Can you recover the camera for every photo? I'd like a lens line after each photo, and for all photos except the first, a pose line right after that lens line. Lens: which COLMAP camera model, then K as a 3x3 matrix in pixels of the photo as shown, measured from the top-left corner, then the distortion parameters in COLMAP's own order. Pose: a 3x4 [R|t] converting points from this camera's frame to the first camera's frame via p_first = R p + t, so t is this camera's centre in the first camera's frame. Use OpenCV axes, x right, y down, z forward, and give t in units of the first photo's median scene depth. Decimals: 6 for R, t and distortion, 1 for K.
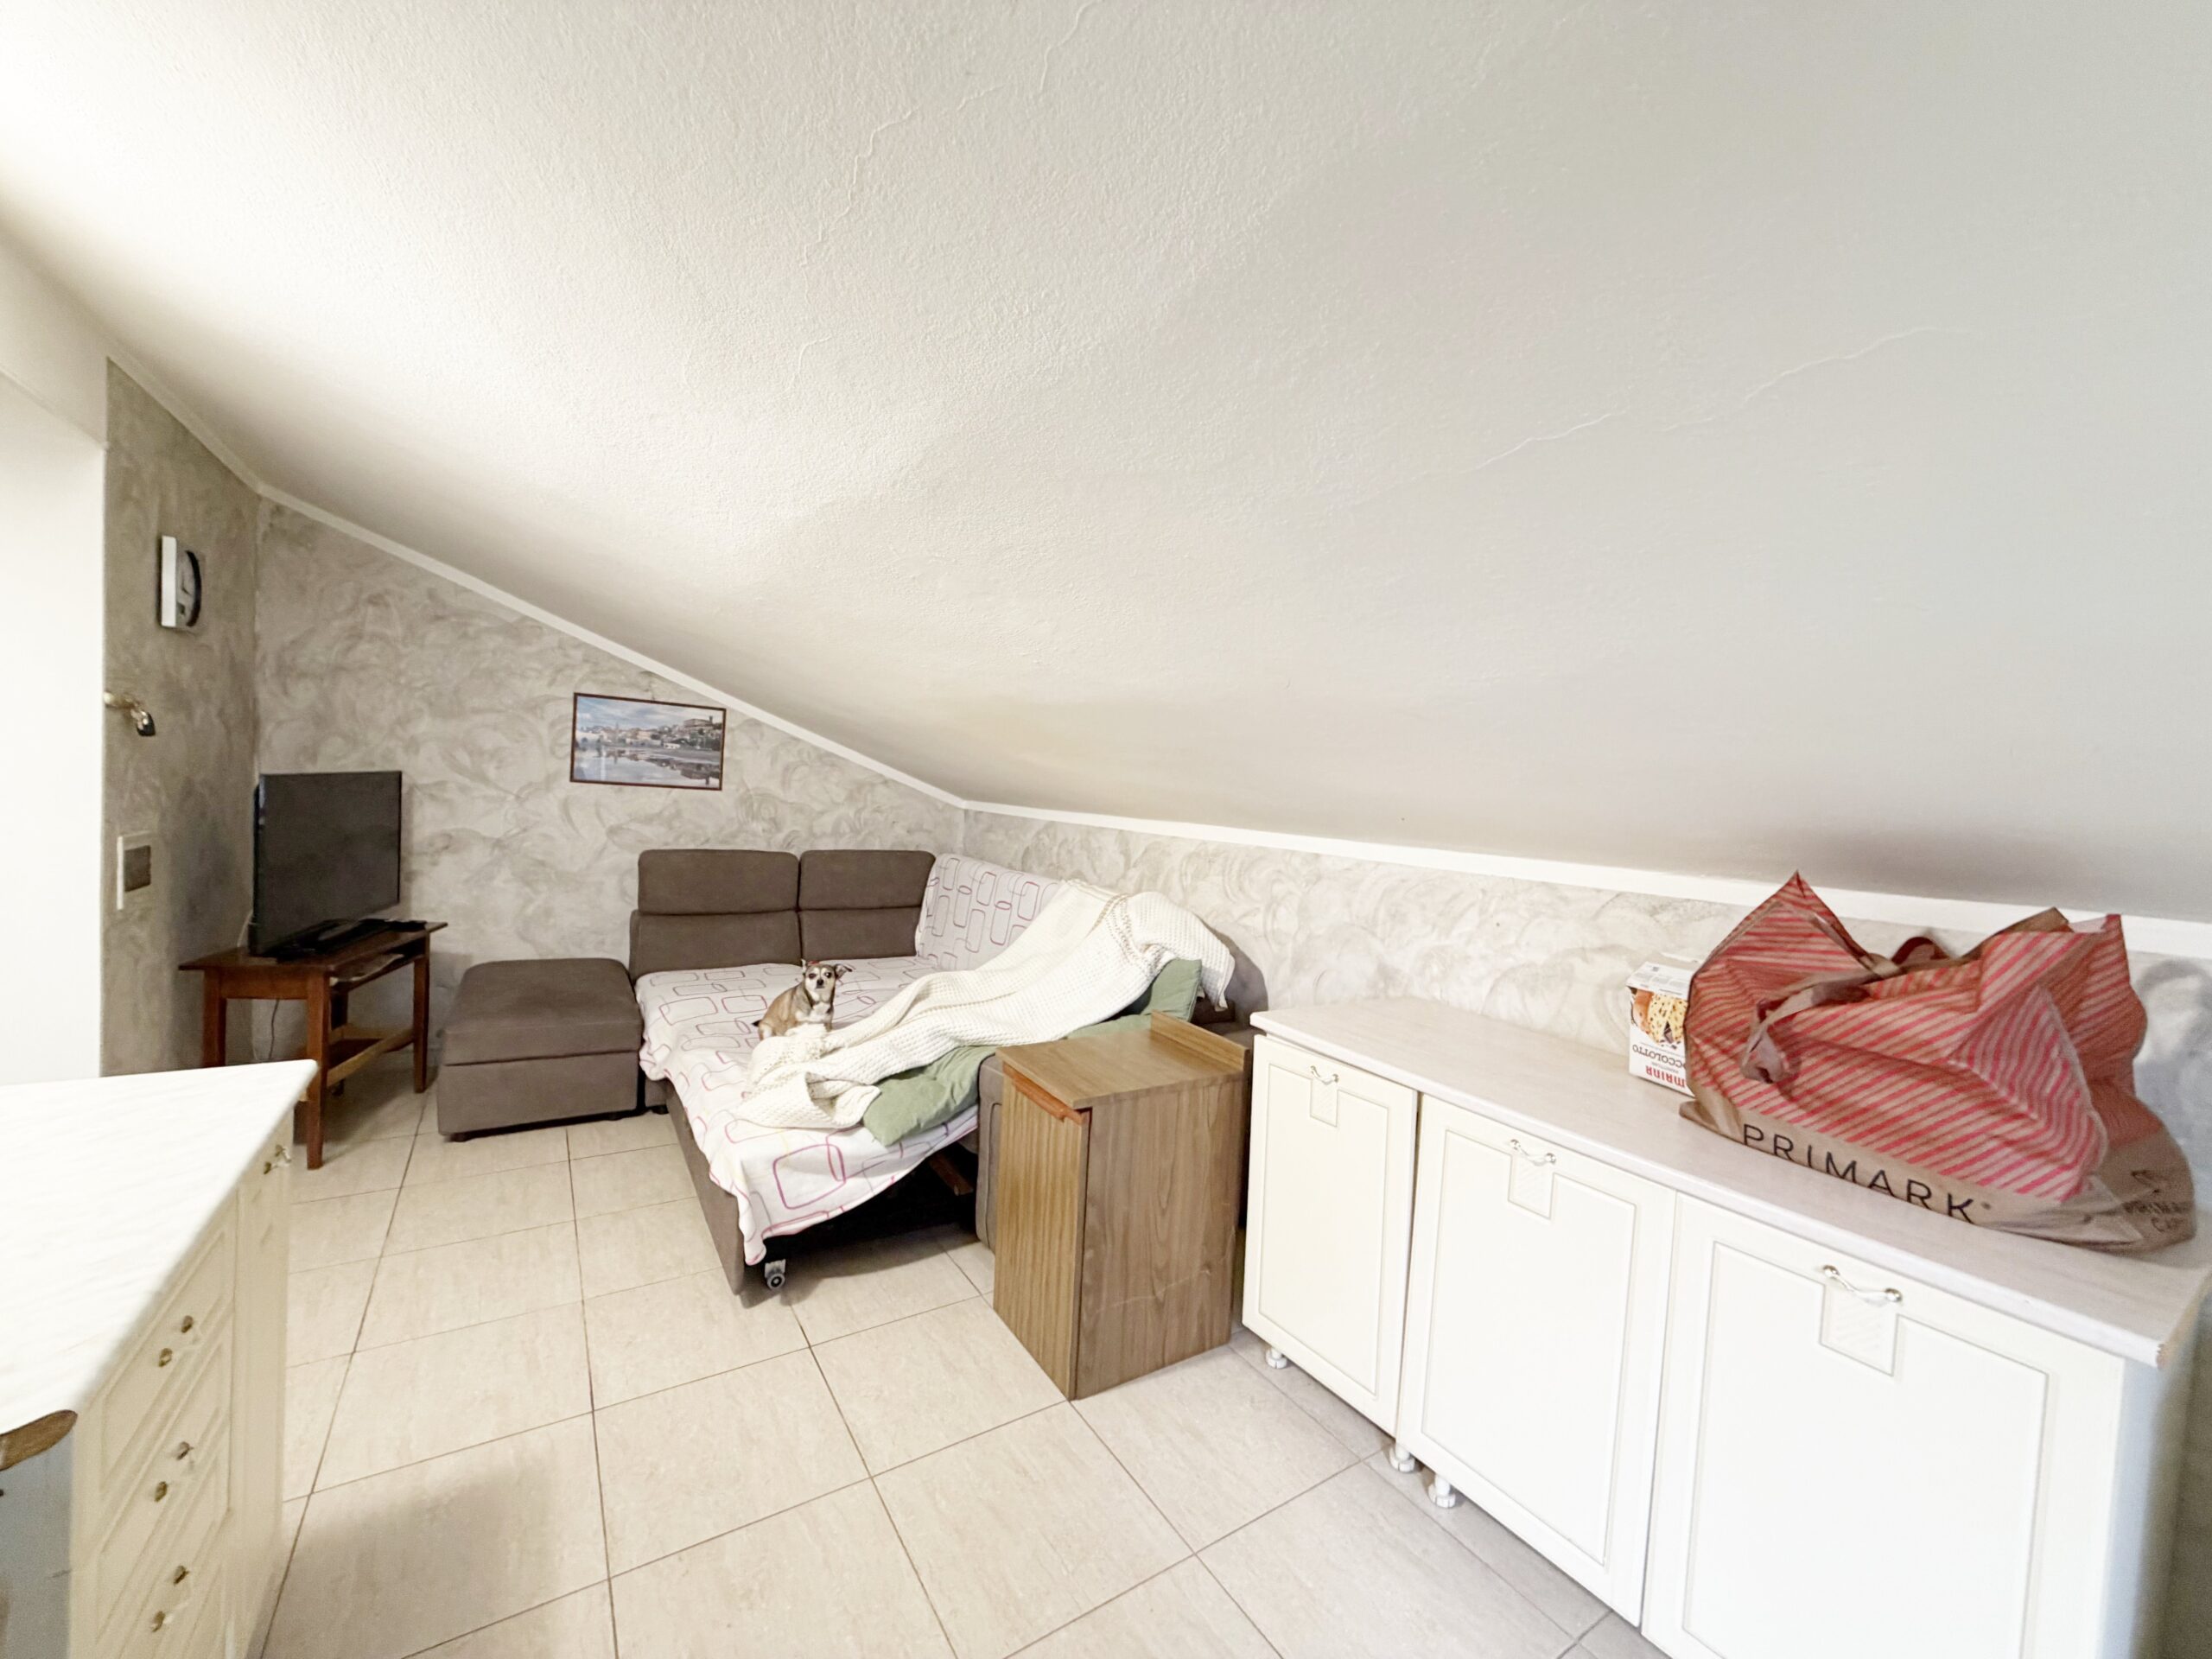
lens RADIAL K [[879.4, 0, 1099.9], [0, 879.4, 827.3], [0, 0, 1]] dist [-0.001245, 0.000429]
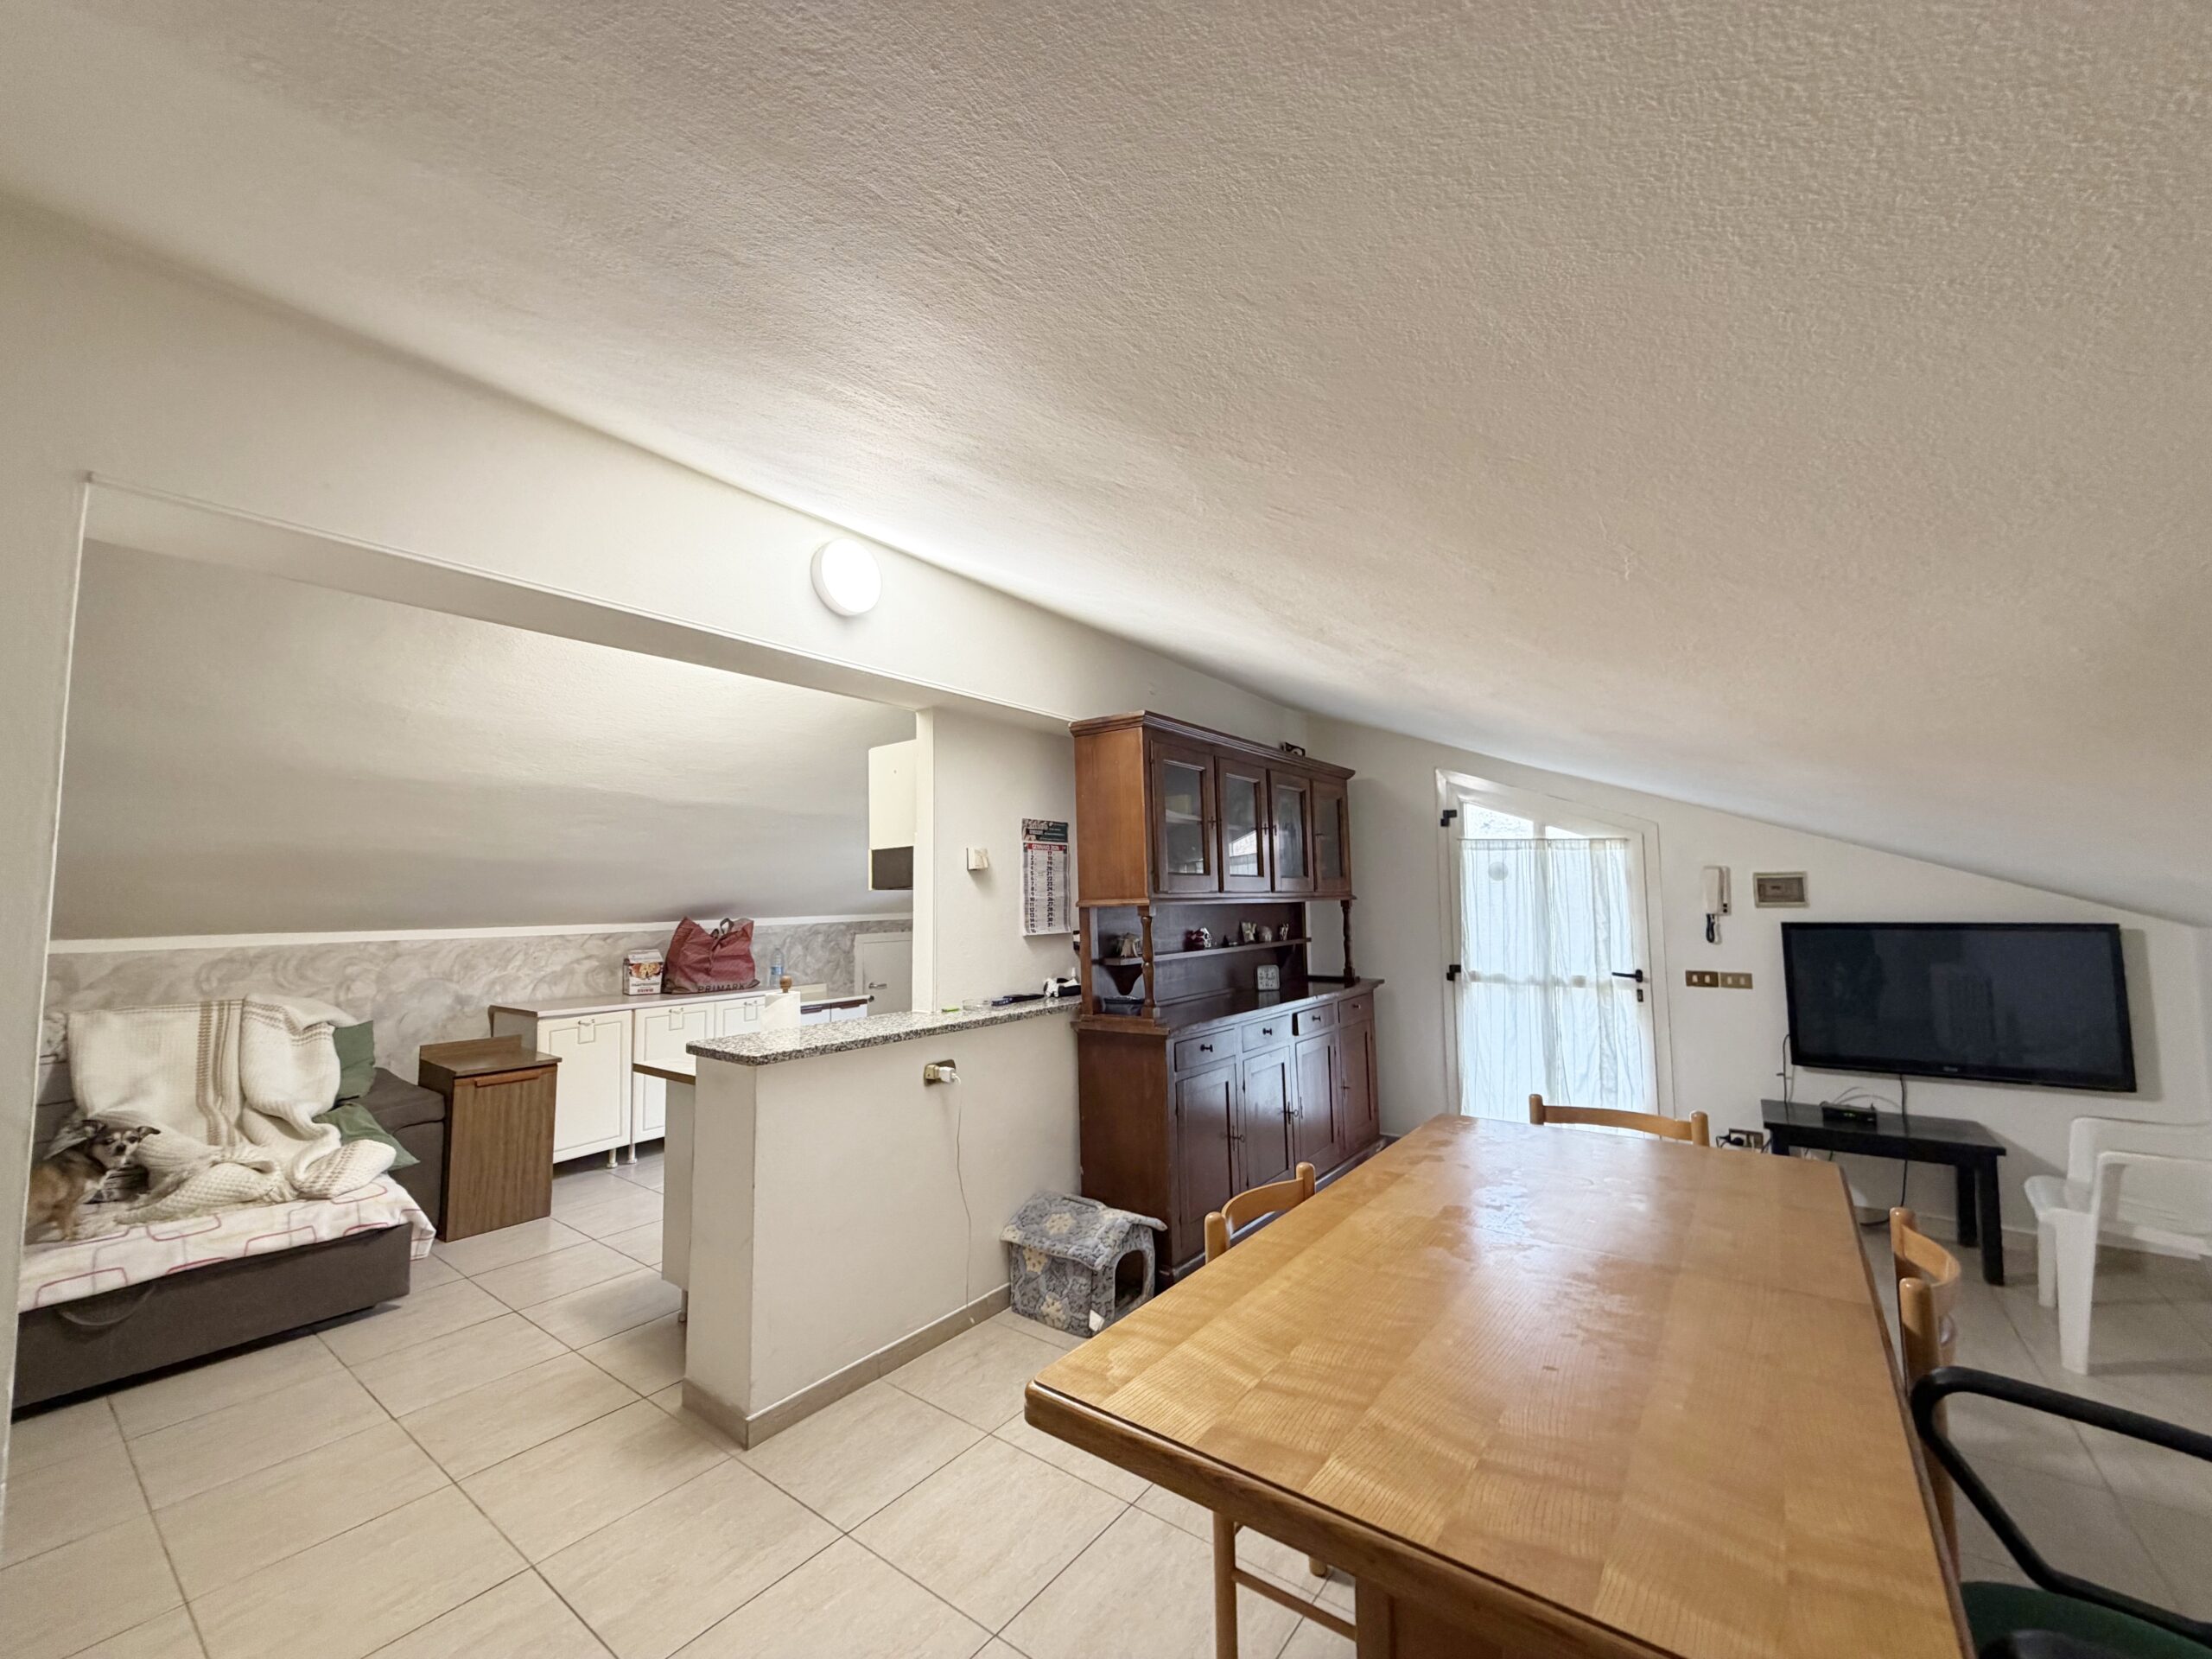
lens RADIAL K [[880.1, 0, 1099.0], [0, 880.1, 831.6], [0, 0, 1]] dist [0.000627, 0.000379]
pose [[-0.344465, 0.015883, 0.938665, -1.377814], [0.031241, 0.999497, -0.005448, -0.096996], [-0.938279, 0.027448, -0.344788, 0.292388]]
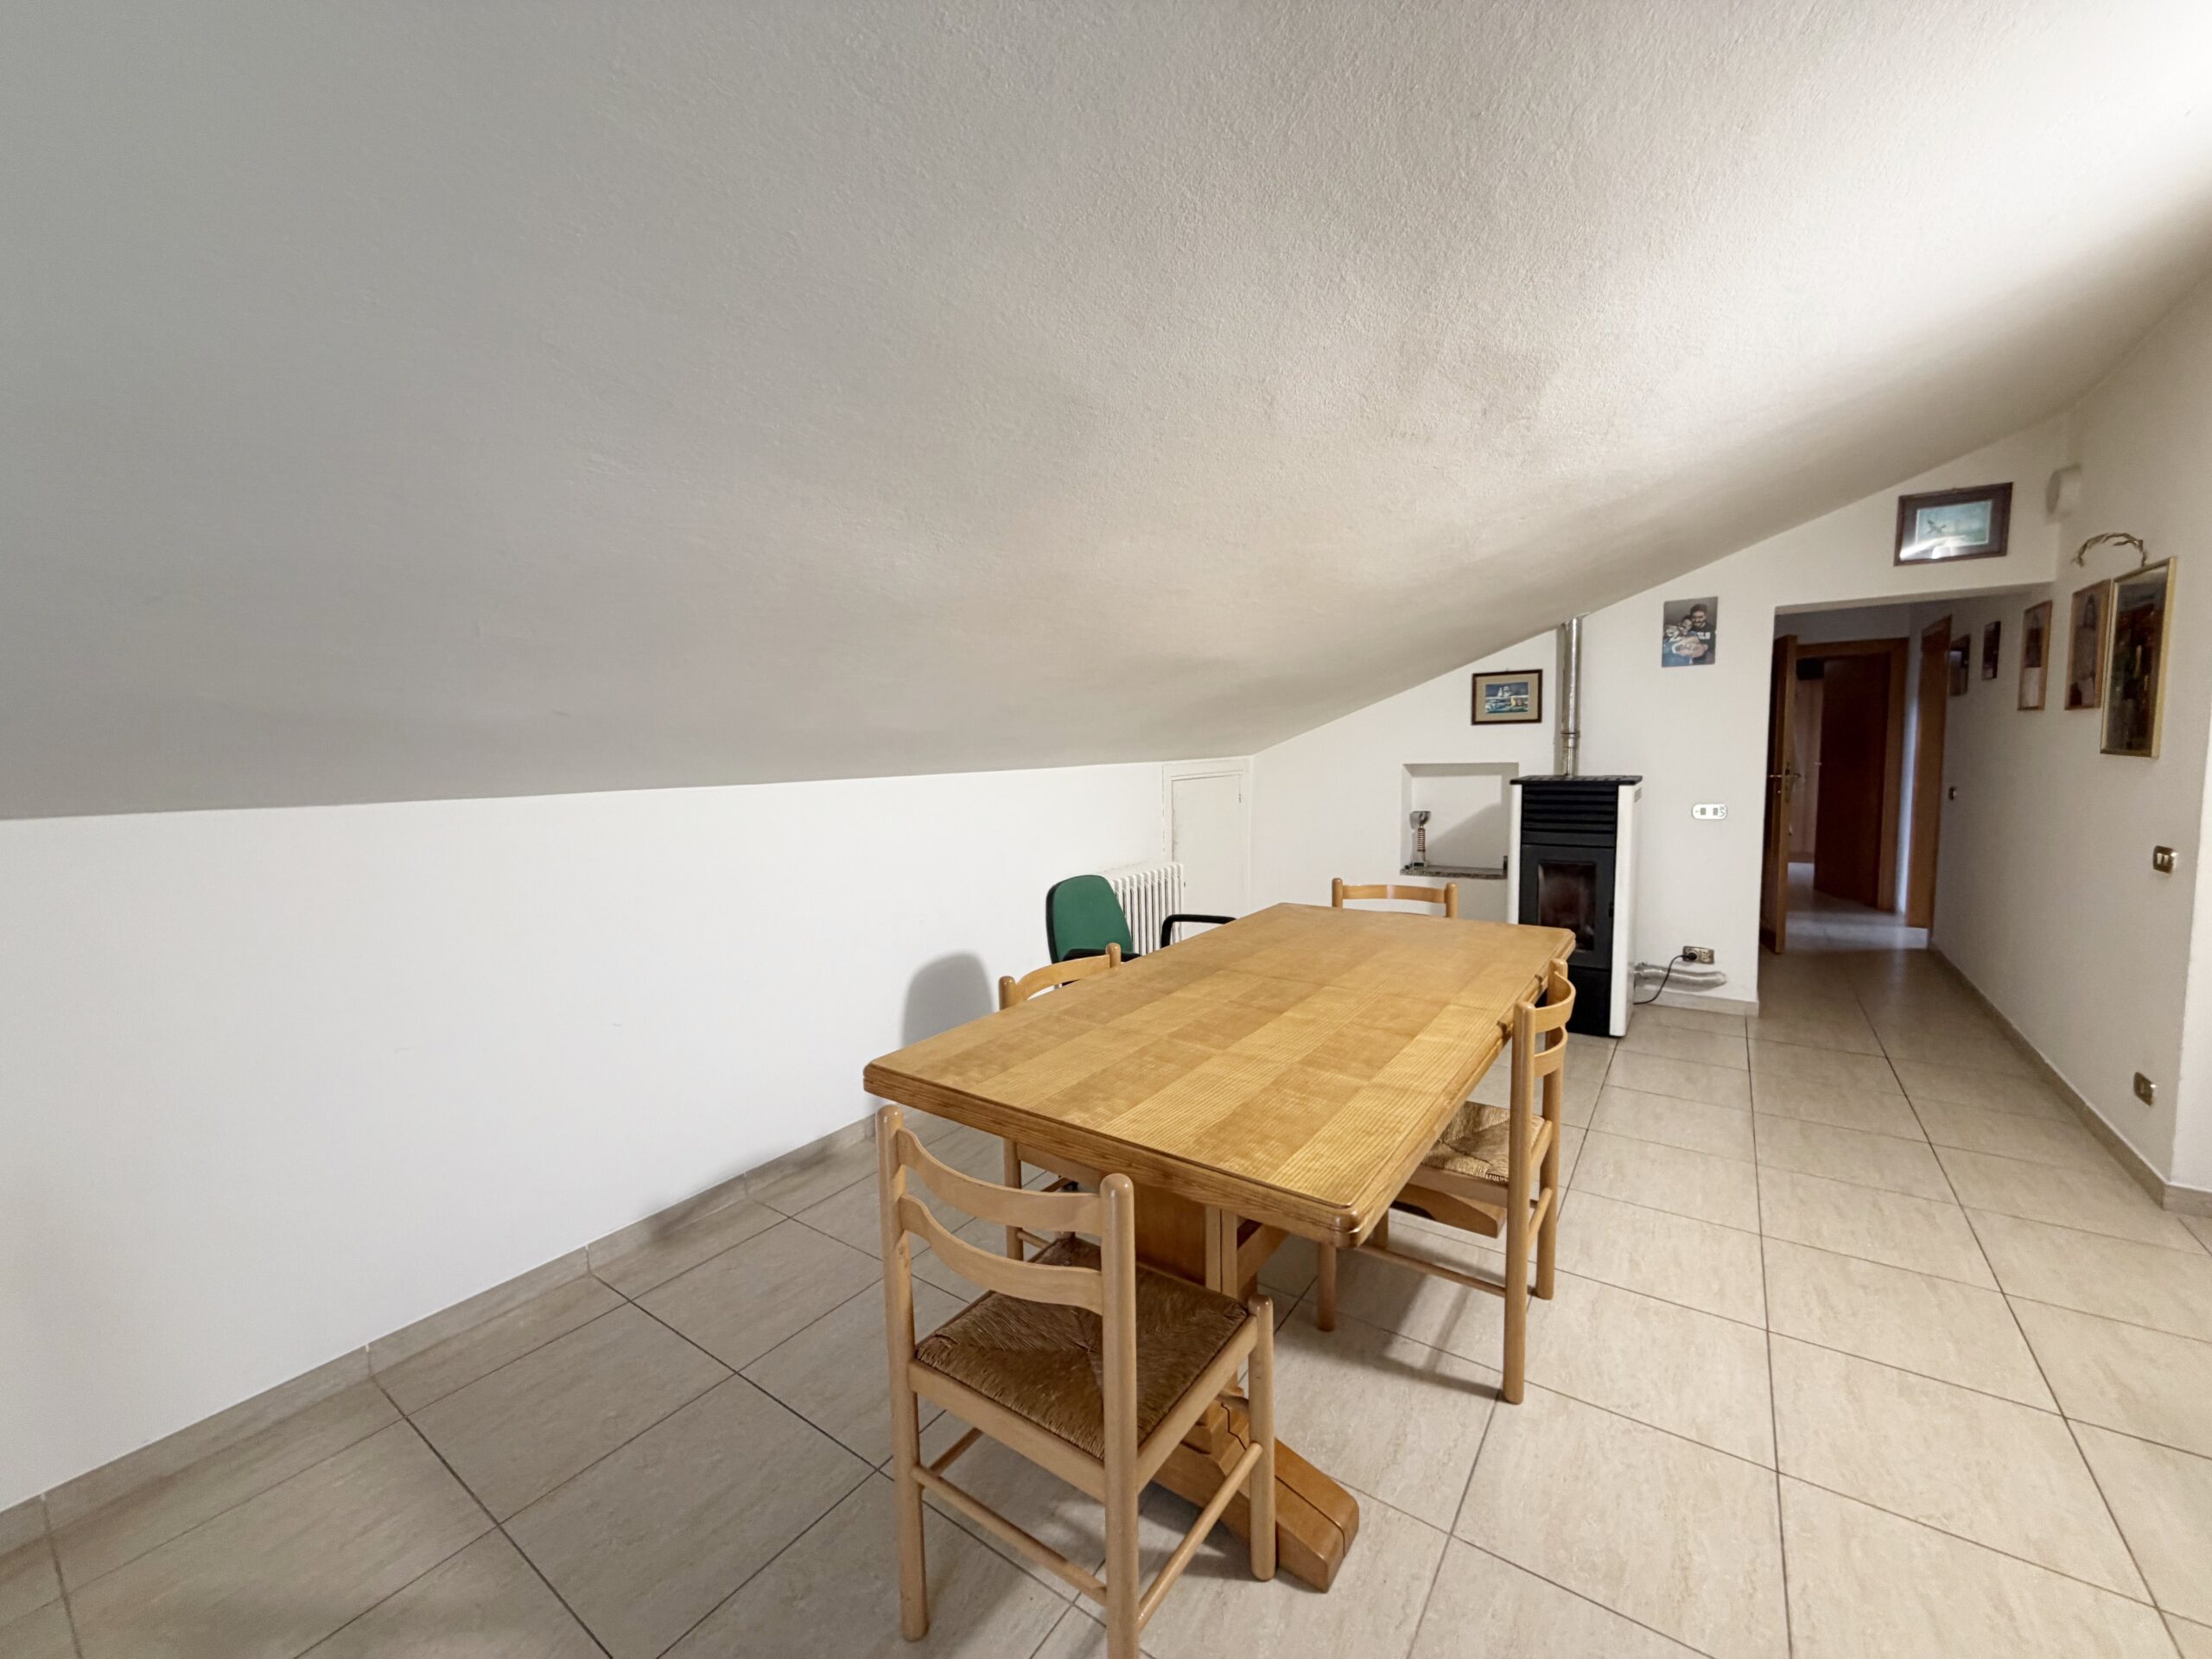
lens RADIAL K [[879.4, 0, 1099.9], [0, 879.4, 827.3], [0, 0, 1]] dist [-0.001245, 0.000429]
pose [[0.370821, 0.017634, -0.928537, -0.515514], [0.003851, 0.999782, 0.020525, 0.005840], [0.928696, -0.011187, 0.370672, -0.432523]]
